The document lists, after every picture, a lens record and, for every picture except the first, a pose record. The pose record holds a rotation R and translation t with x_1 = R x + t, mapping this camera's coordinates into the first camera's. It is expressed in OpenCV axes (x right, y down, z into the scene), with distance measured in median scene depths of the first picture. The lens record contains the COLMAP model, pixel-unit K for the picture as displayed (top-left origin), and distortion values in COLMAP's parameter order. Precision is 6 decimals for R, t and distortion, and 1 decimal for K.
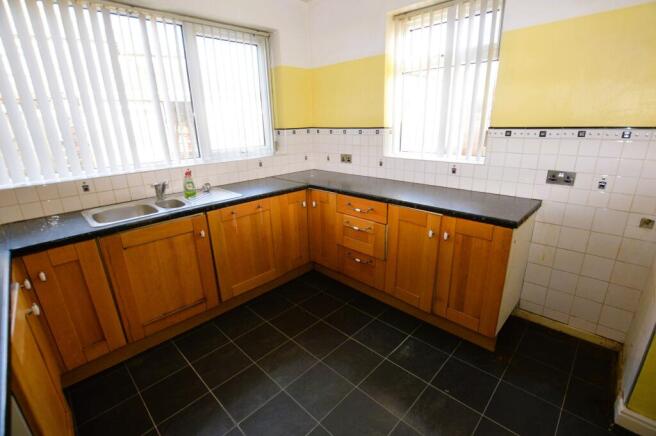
lens RADIAL K [[297.1, 0, 330.9], [0, 297.1, 217.0], [0, 0, 1]] dist [-0.024504, -0.000055]
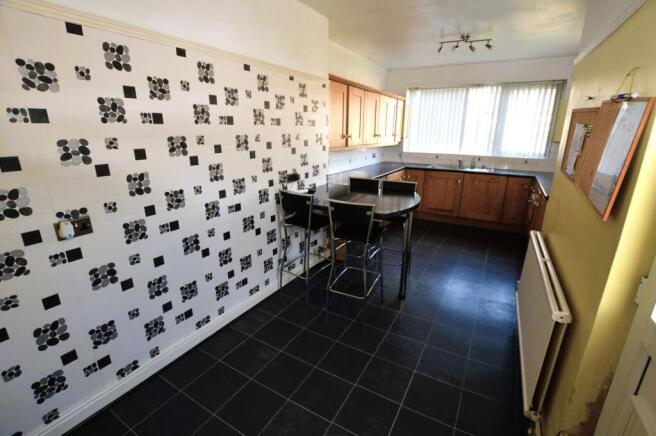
lens RADIAL K [[297.1, 0, 330.9], [0, 297.1, 217.0], [0, 0, 1]] dist [-0.024504, -0.000055]
pose [[0.246944, 0.297402, -0.922264, 1.347346], [-0.314788, 0.924743, 0.213914, 0.116586], [0.916475, 0.237493, 0.321978, -0.537894]]
